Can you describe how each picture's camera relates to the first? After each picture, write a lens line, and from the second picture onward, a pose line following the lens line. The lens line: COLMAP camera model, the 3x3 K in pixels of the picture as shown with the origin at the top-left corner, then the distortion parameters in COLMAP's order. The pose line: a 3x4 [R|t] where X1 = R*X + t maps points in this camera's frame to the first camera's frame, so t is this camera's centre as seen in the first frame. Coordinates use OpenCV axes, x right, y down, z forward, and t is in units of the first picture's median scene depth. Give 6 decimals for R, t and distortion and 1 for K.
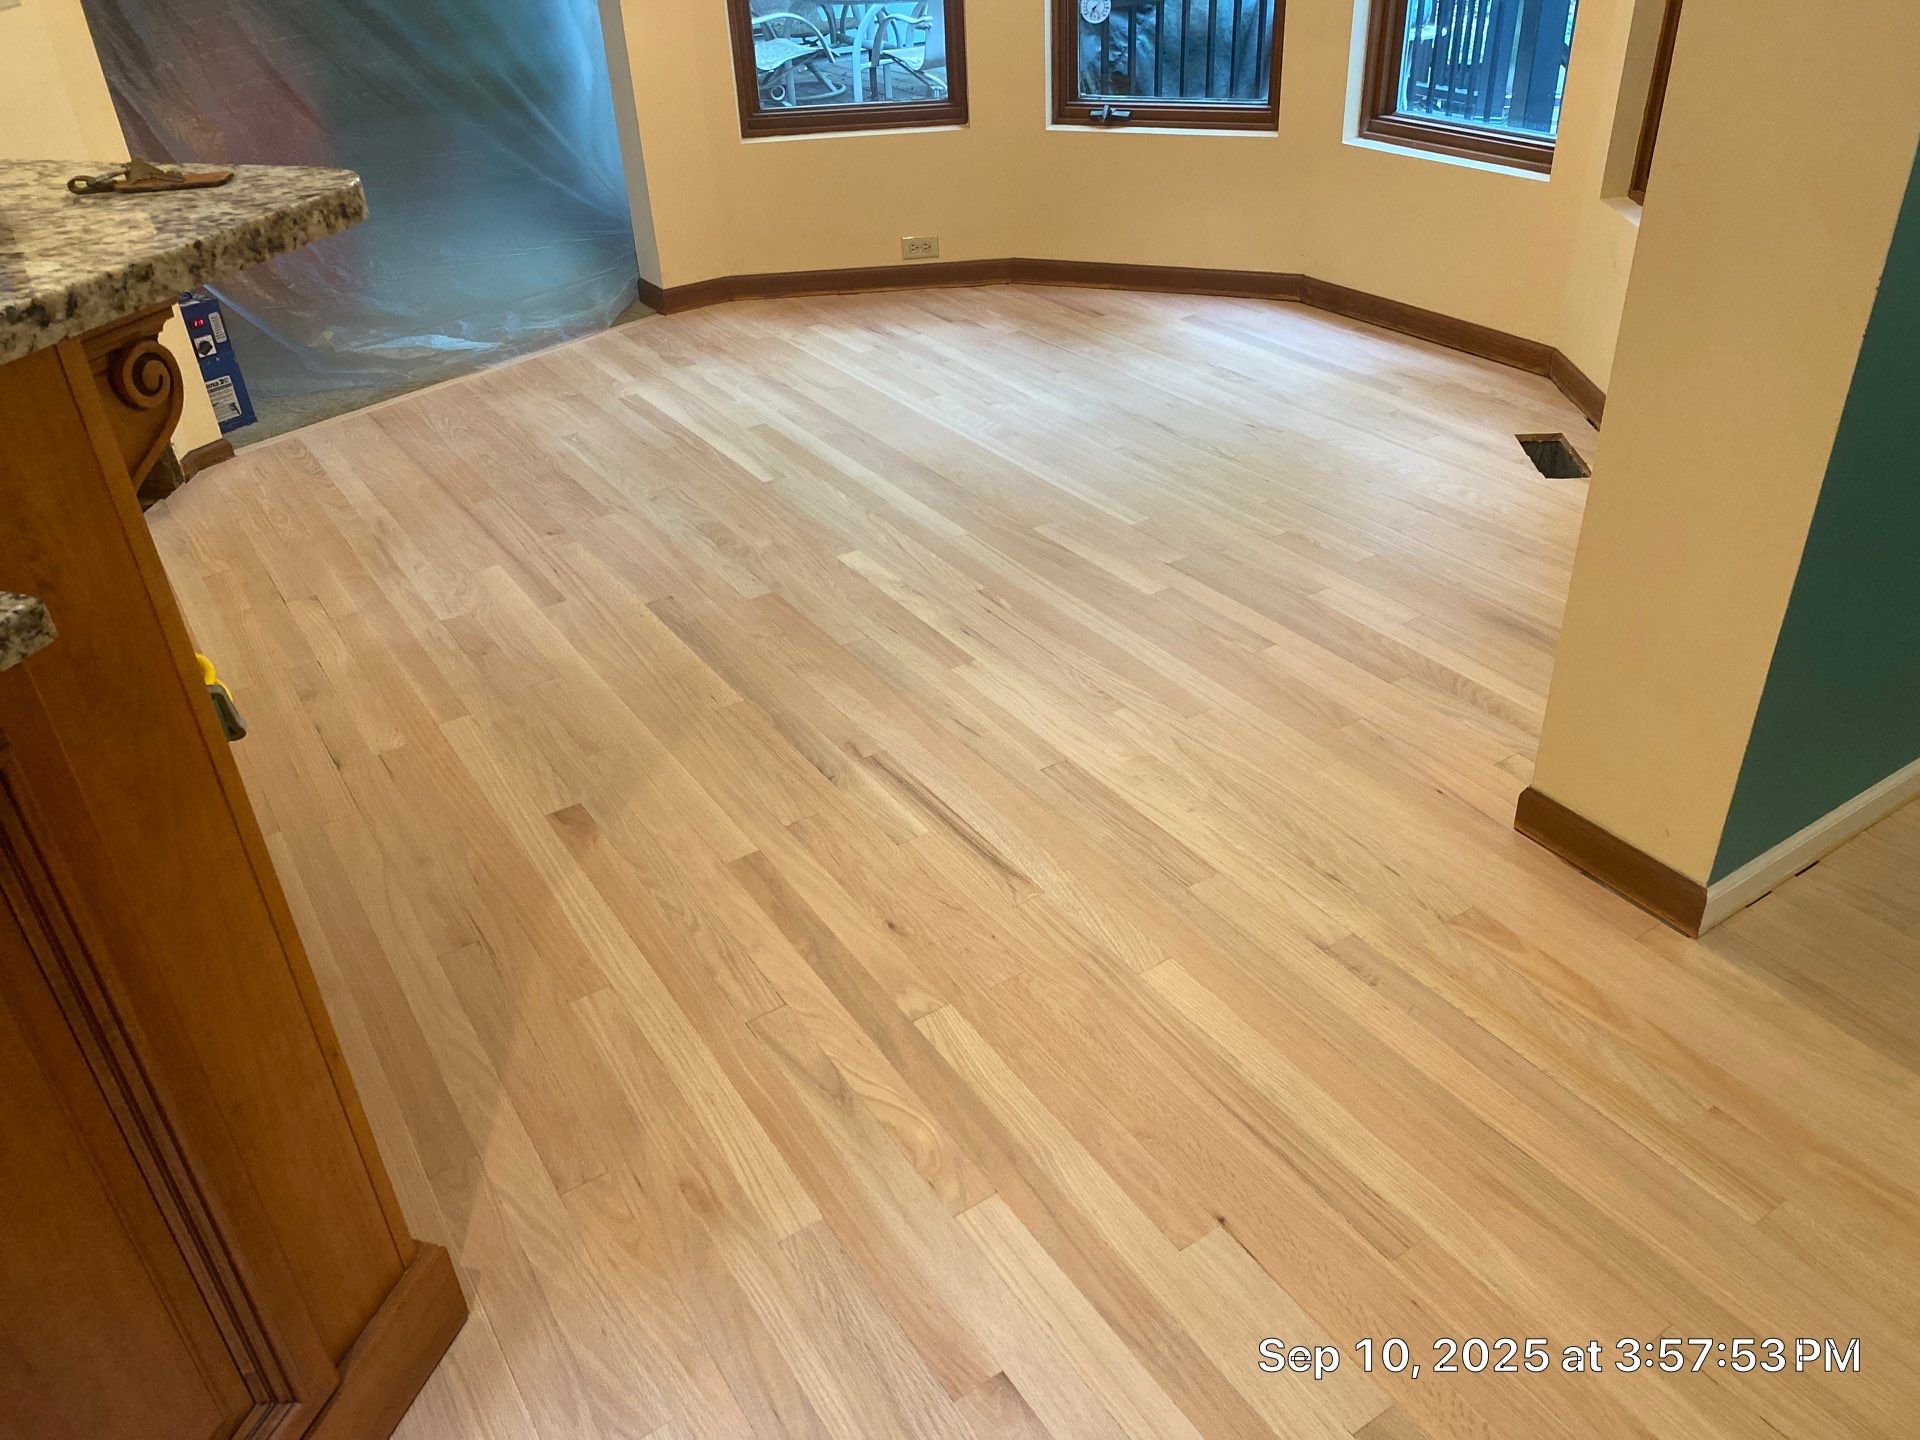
lens RADIAL K [[1459.4, 0, 968.9], [0, 1459.4, 702.1], [0, 0, 1]] dist [0.043299, -0.052275]
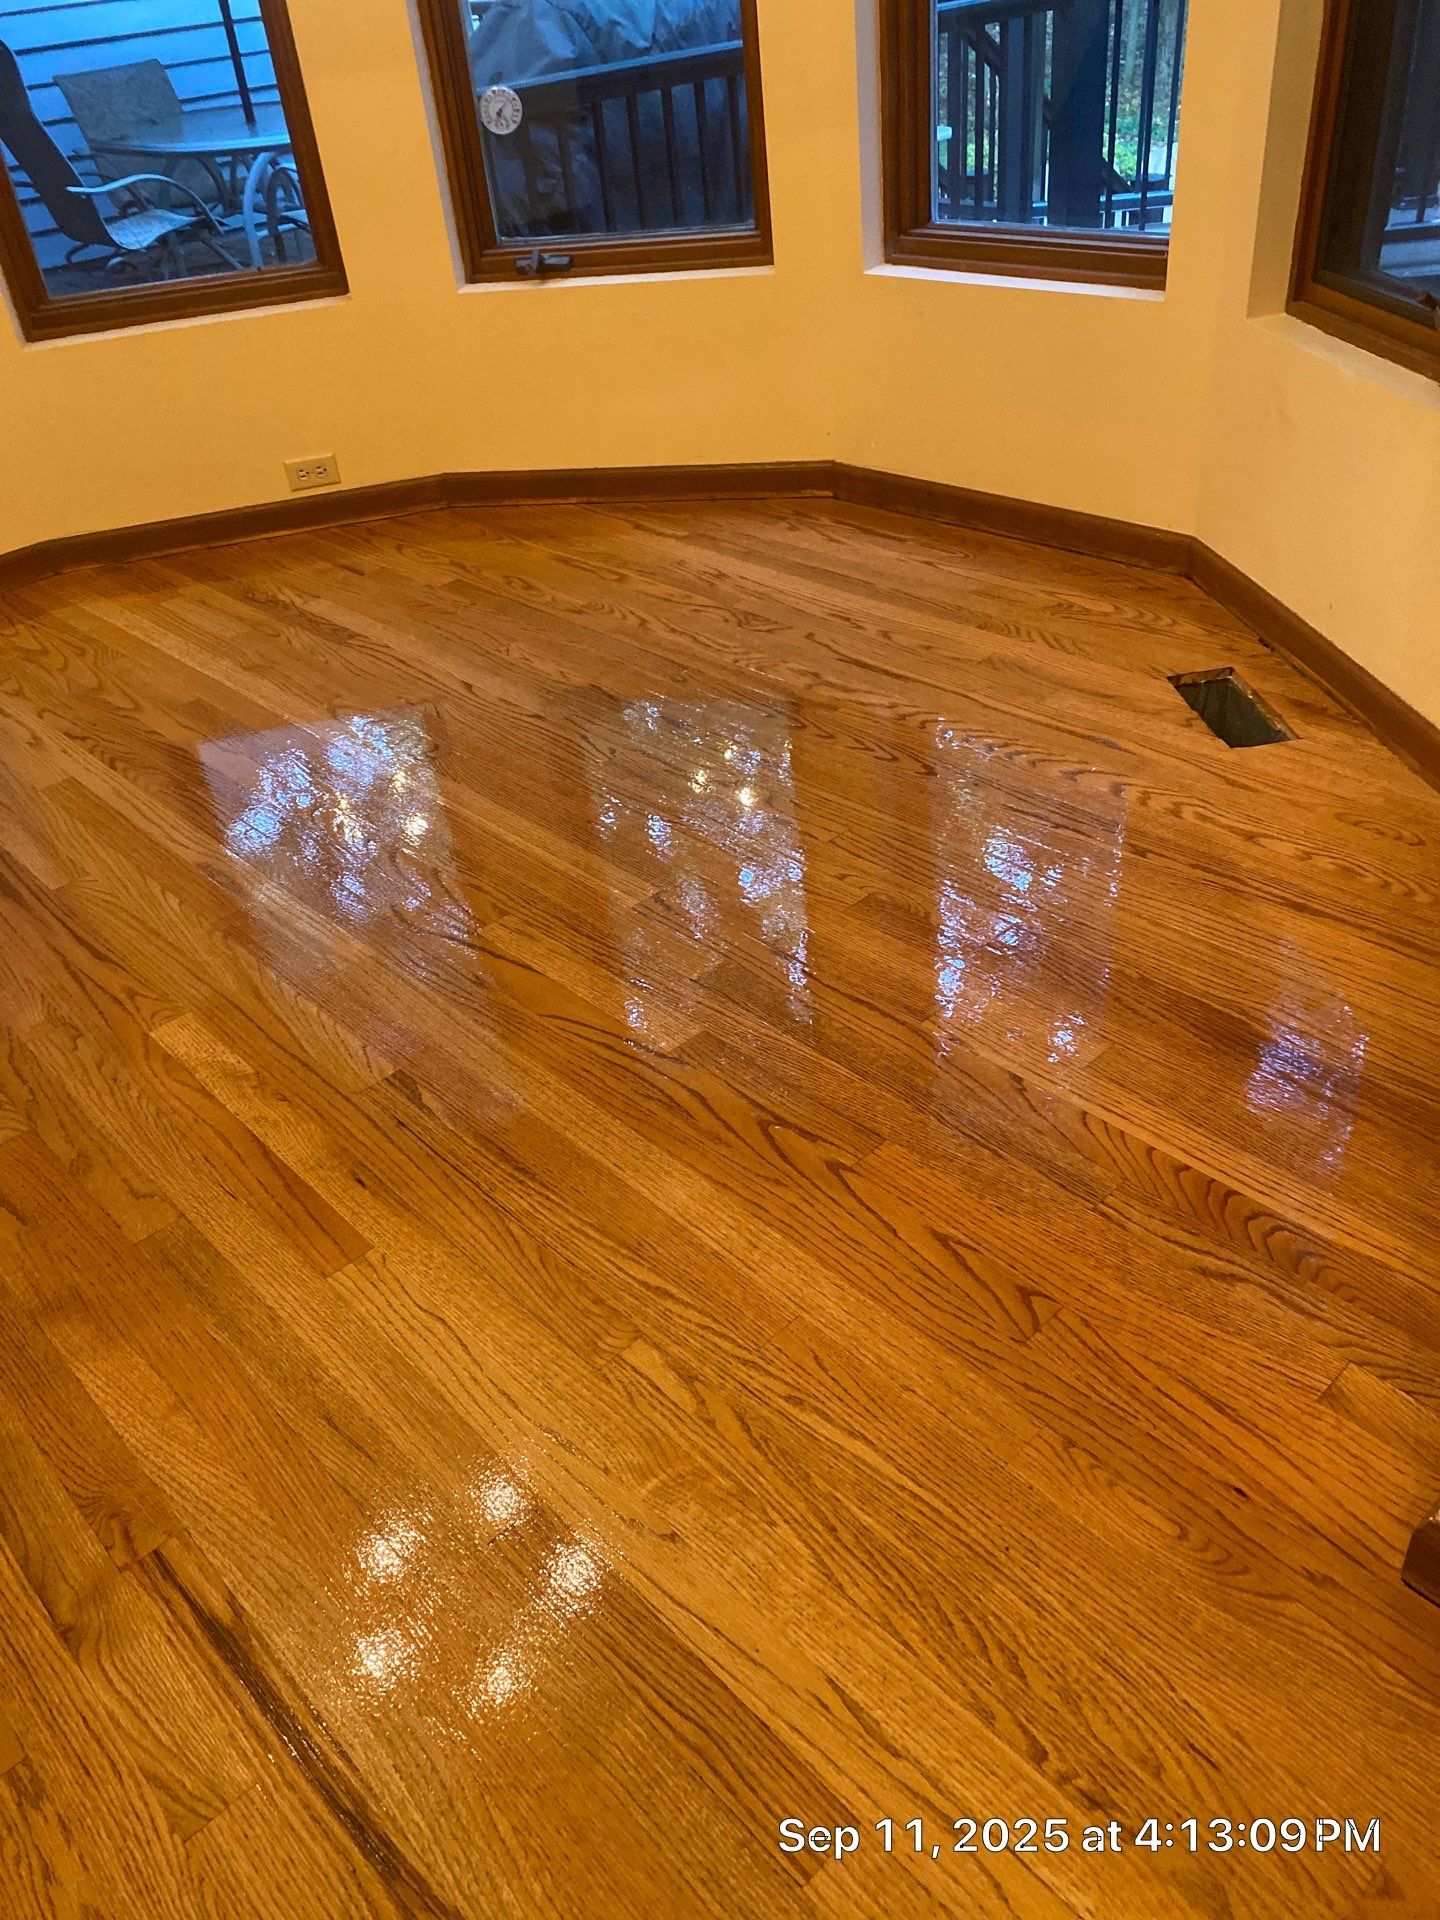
lens RADIAL K [[1459.4, 0, 713.7], [0, 1459.4, 957.4], [0, 0, 1]] dist [0.043299, -0.052275]
pose [[0.984243, -0.140117, 0.107861, 0.089027], [0.134315, 0.989161, 0.059330, -0.156120], [-0.115005, -0.043908, 0.992394, 0.429512]]
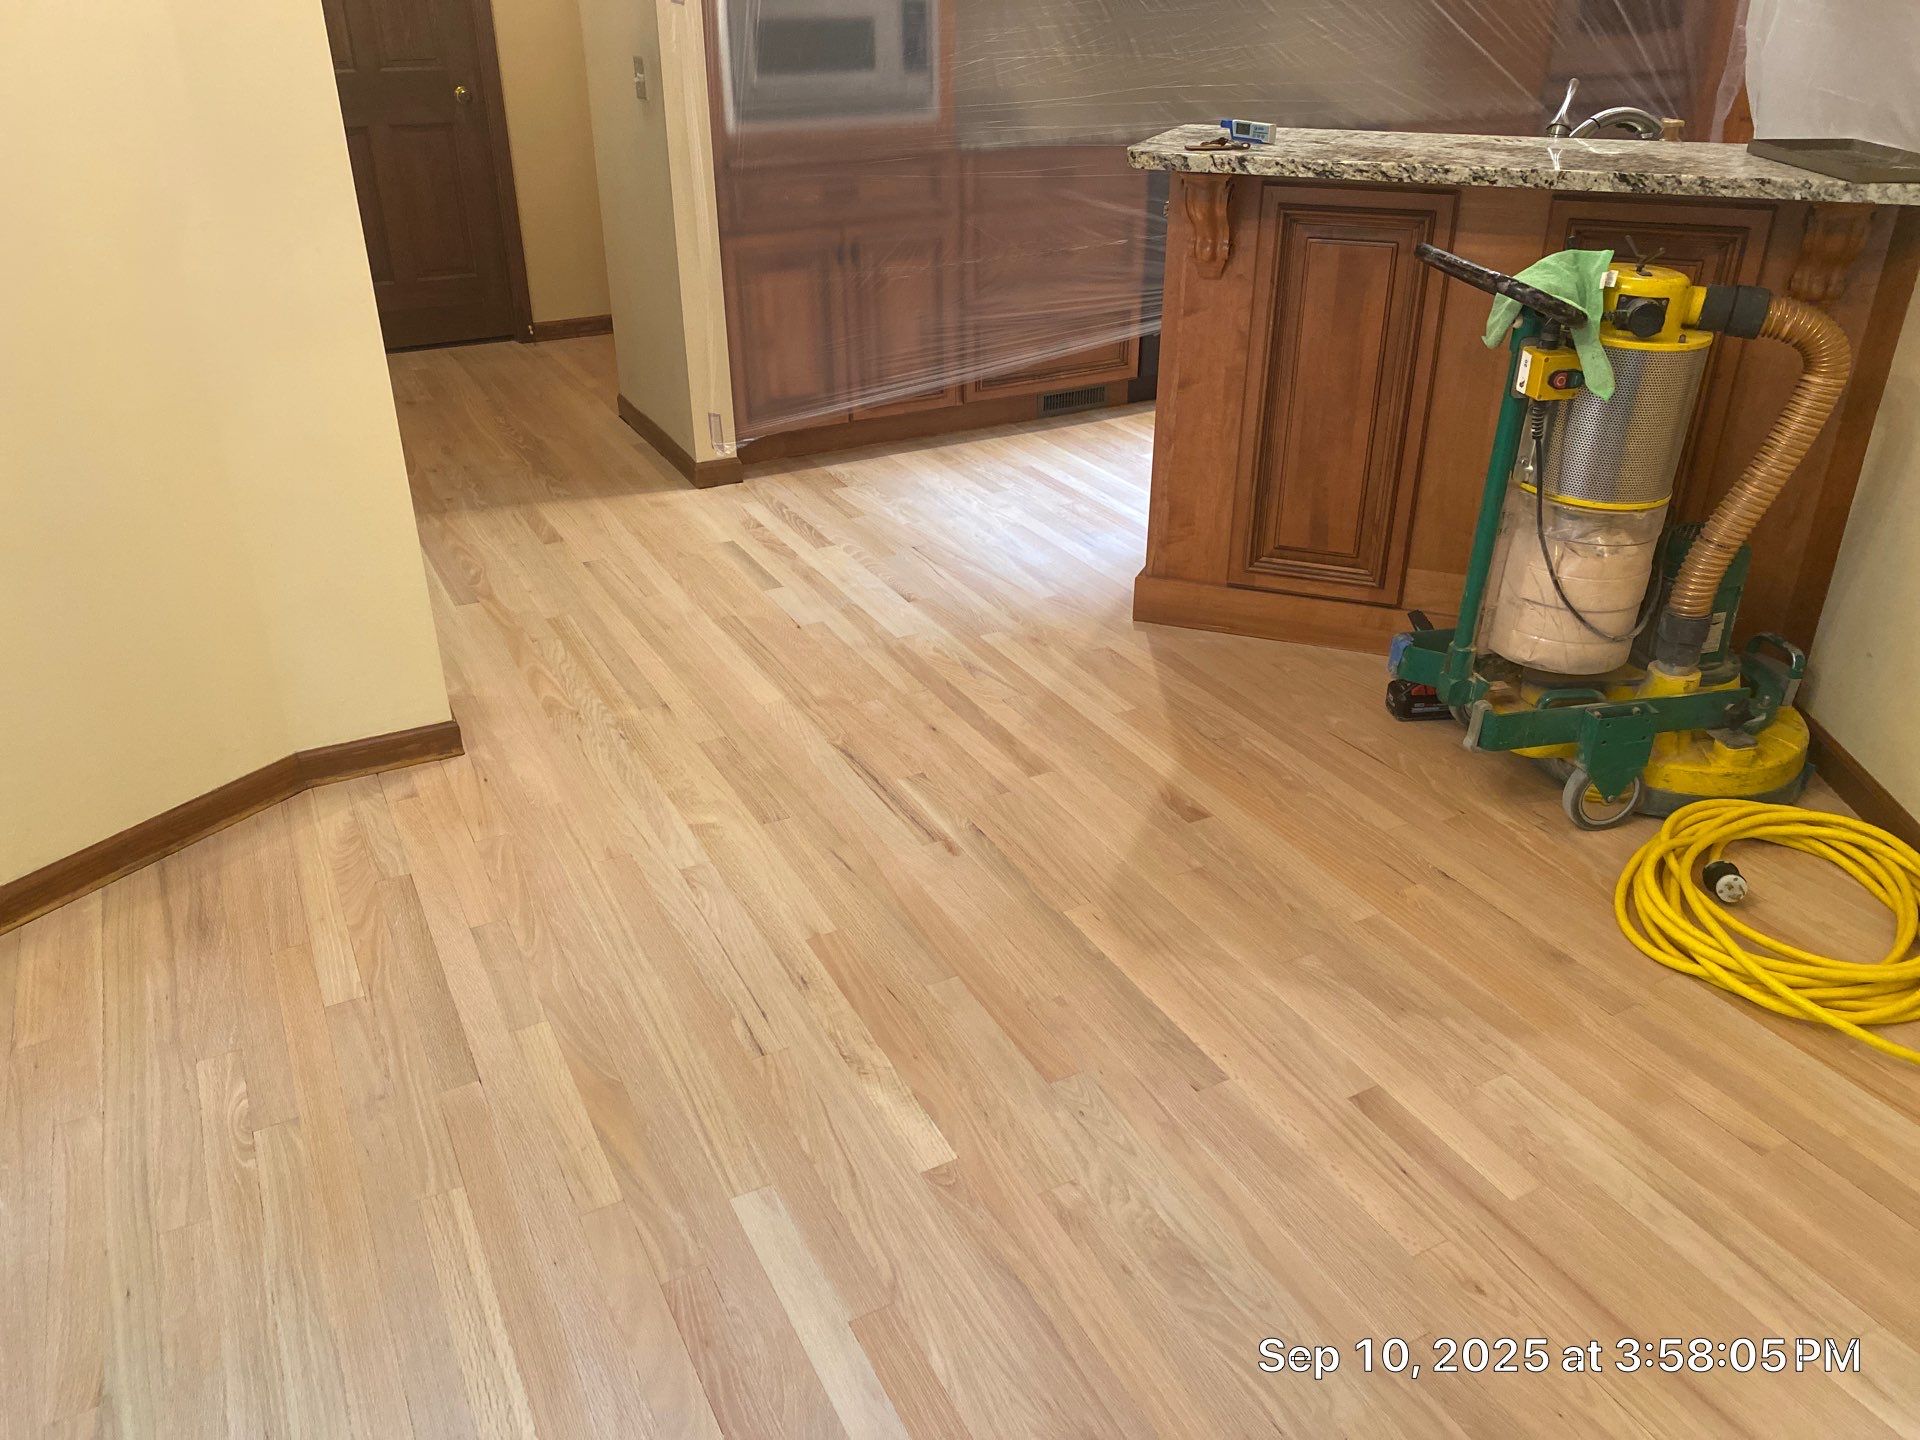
lens RADIAL K [[1459.4, 0, 977.1], [0, 1459.4, 704.2], [0, 0, 1]] dist [0.043299, -0.052275]
pose [[-0.995156, 0.000172, 0.098313, -0.185650], [0.083591, 0.527855, 0.845211, -0.843398], [-0.051749, 0.849335, -0.525312, 1.340242]]
